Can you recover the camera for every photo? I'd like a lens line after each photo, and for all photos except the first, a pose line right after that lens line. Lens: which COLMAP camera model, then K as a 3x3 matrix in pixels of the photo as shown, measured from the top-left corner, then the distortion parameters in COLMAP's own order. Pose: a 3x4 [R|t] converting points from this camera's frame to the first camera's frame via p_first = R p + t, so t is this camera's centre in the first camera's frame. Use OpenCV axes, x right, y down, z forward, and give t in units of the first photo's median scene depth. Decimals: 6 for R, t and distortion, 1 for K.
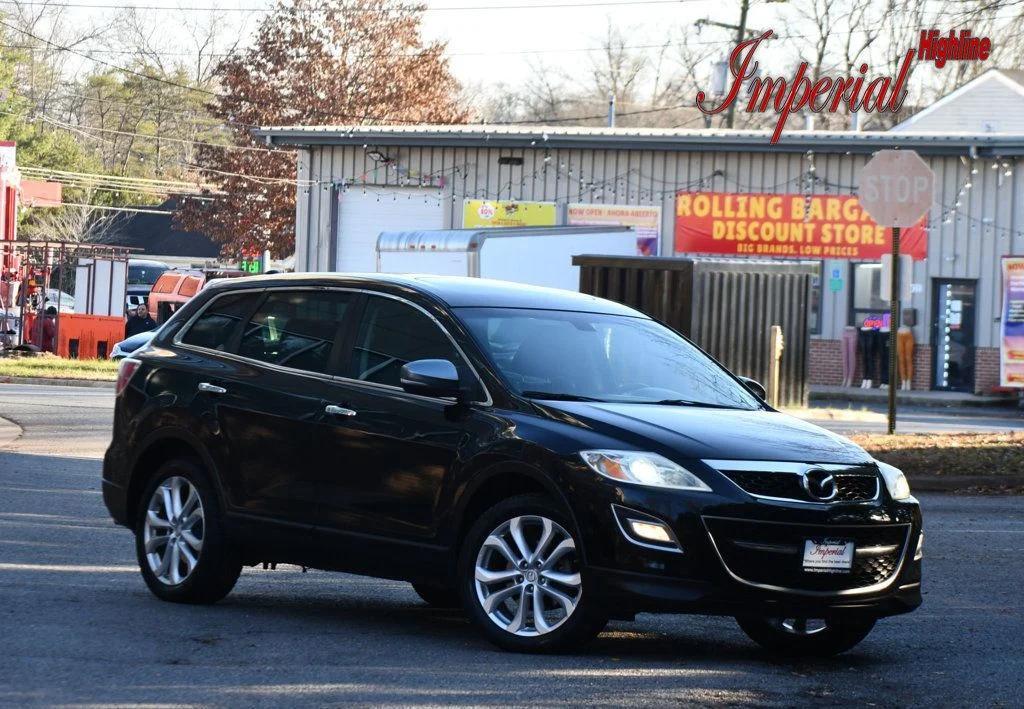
lens RADIAL K [[7277.9, 0, 478.2], [0, 7277.9, 352.8], [0, 0, 1]] dist [0.809340, 61.114336]
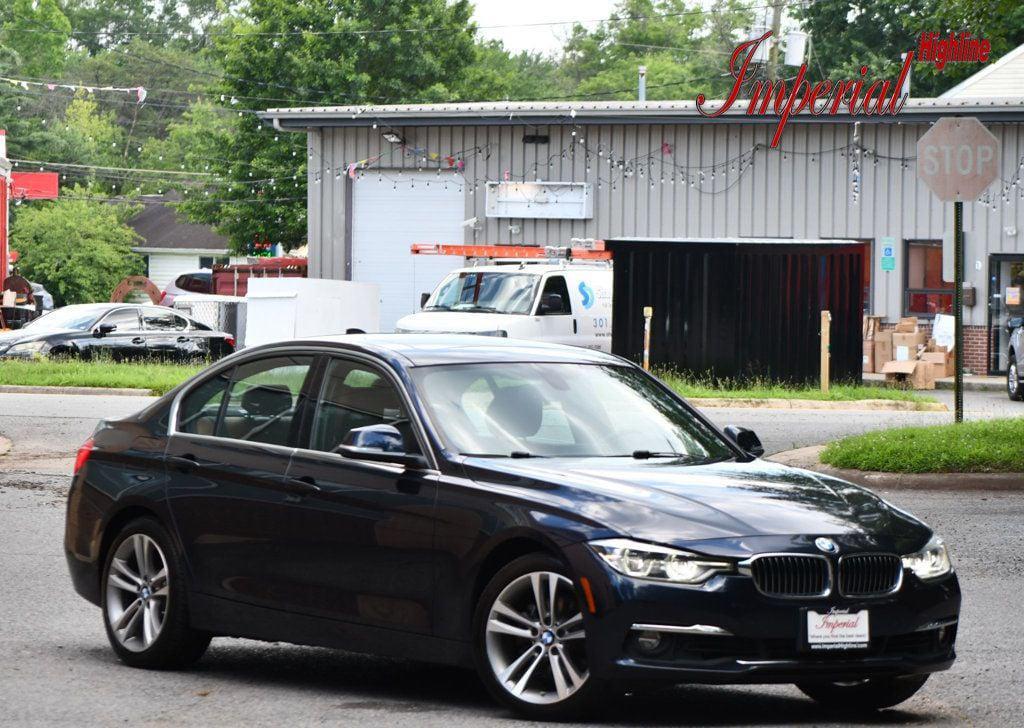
lens RADIAL K [[6152.2, 0, 512.0], [0, 6152.2, 364.0], [0, 0, 1]] dist [0.695748, 47.132669]
pose [[0.999719, -0.023636, -0.001790, 0.002135], [0.023654, 0.999662, 0.010747, -0.006149], [0.001535, -0.010787, 0.999941, 0.211608]]
